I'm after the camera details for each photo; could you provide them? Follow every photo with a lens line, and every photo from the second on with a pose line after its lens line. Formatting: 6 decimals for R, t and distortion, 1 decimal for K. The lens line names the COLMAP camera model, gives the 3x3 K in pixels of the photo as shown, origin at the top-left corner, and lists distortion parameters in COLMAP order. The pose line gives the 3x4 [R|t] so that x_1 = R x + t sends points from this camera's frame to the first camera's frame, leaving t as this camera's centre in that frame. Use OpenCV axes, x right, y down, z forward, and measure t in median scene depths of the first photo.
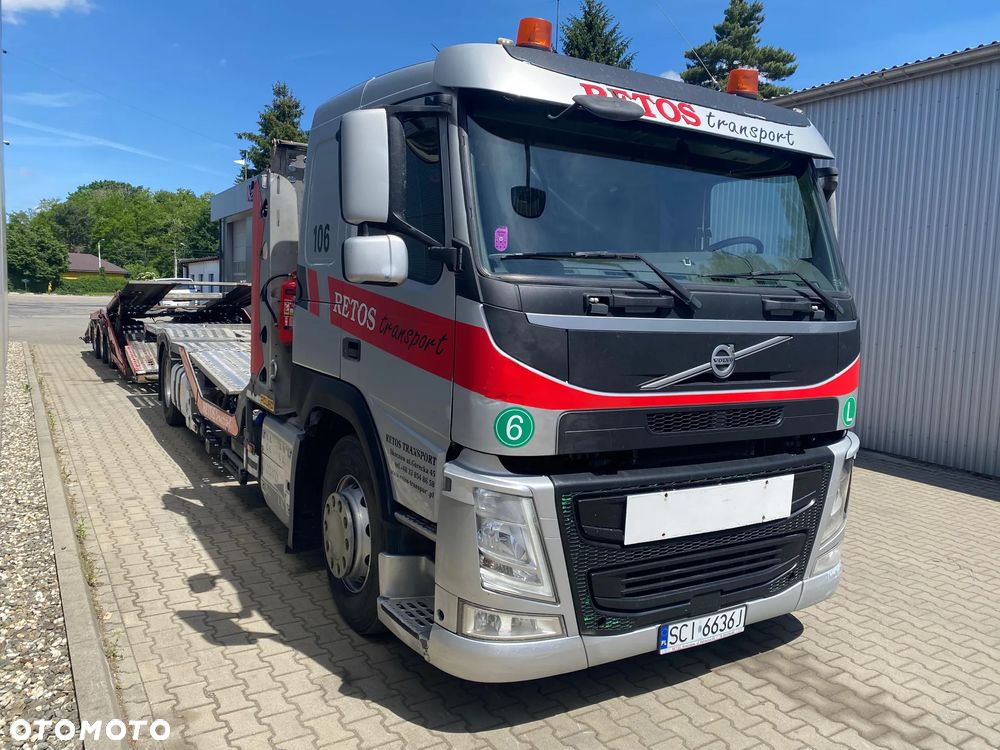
lens RADIAL K [[757.9, 0, 500.0], [0, 757.9, 375.0], [0, 0, 1]] dist [0.064044, -0.082795]
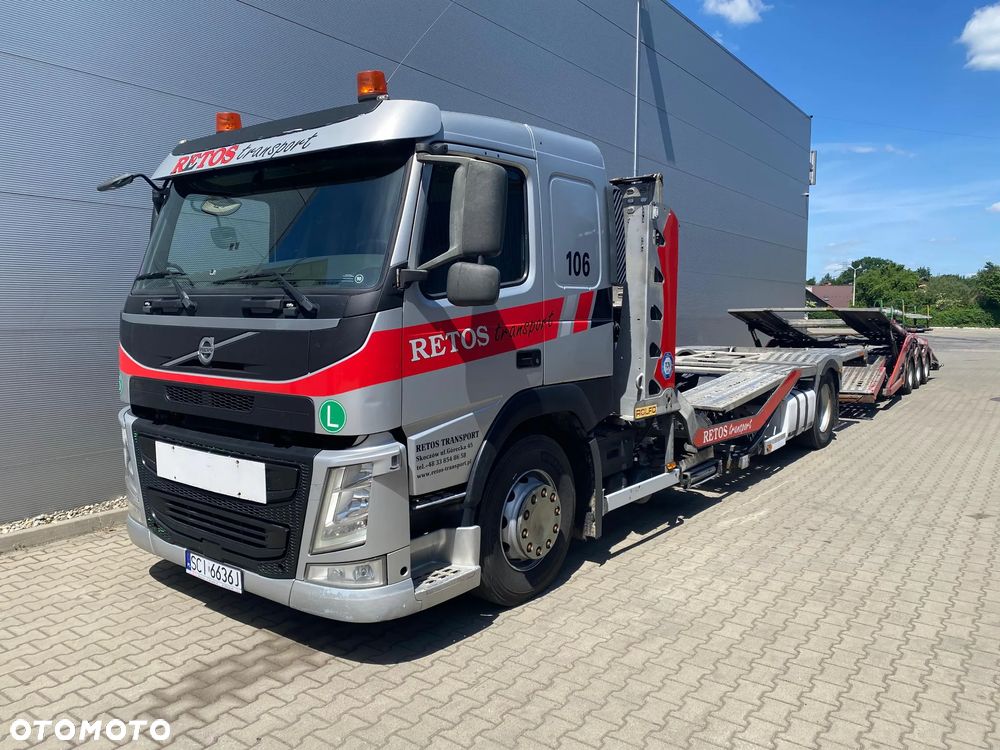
lens RADIAL K [[757.9, 0, 500.0], [0, 757.9, 375.0], [0, 0, 1]] dist [0.064044, -0.082795]
pose [[0.367702, 0.044607, -0.928873, 1.528378], [-0.090204, 0.995850, 0.012116, -0.034931], [0.925558, 0.079333, 0.370200, 0.931751]]
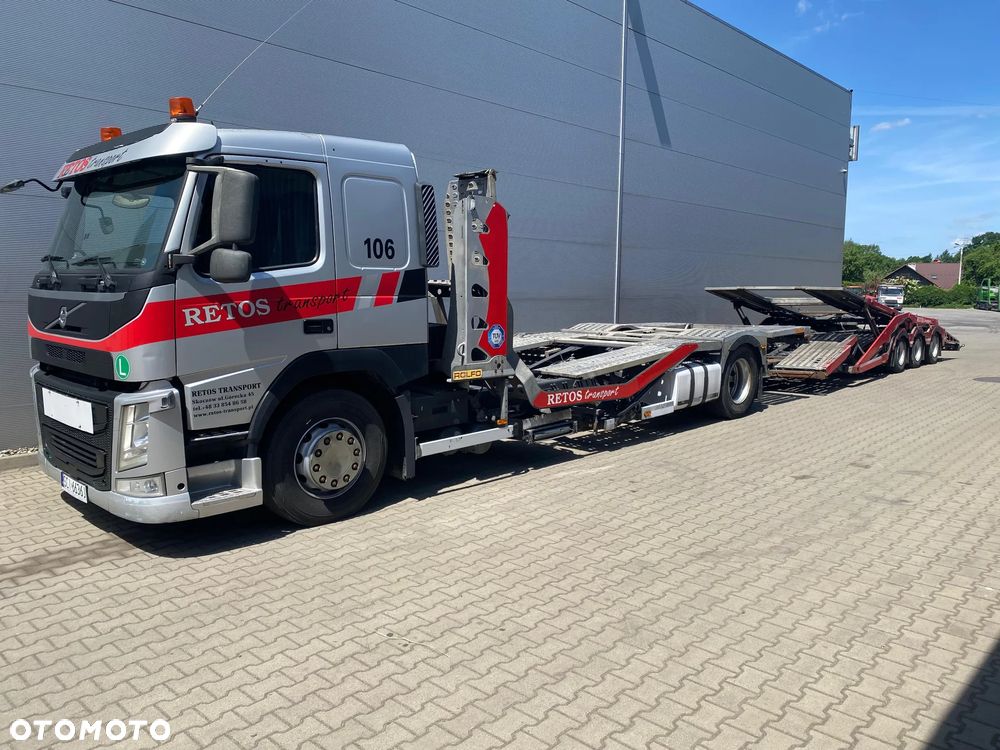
lens RADIAL K [[749.7, 0, 500.0], [0, 749.7, 375.0], [0, 0, 1]] dist [0.058449, -0.070642]
pose [[0.255310, 0.078290, -0.963684, 1.957816], [-0.102204, 0.993317, 0.053620, -0.072350], [0.961442, 0.084802, 0.261606, 1.396076]]
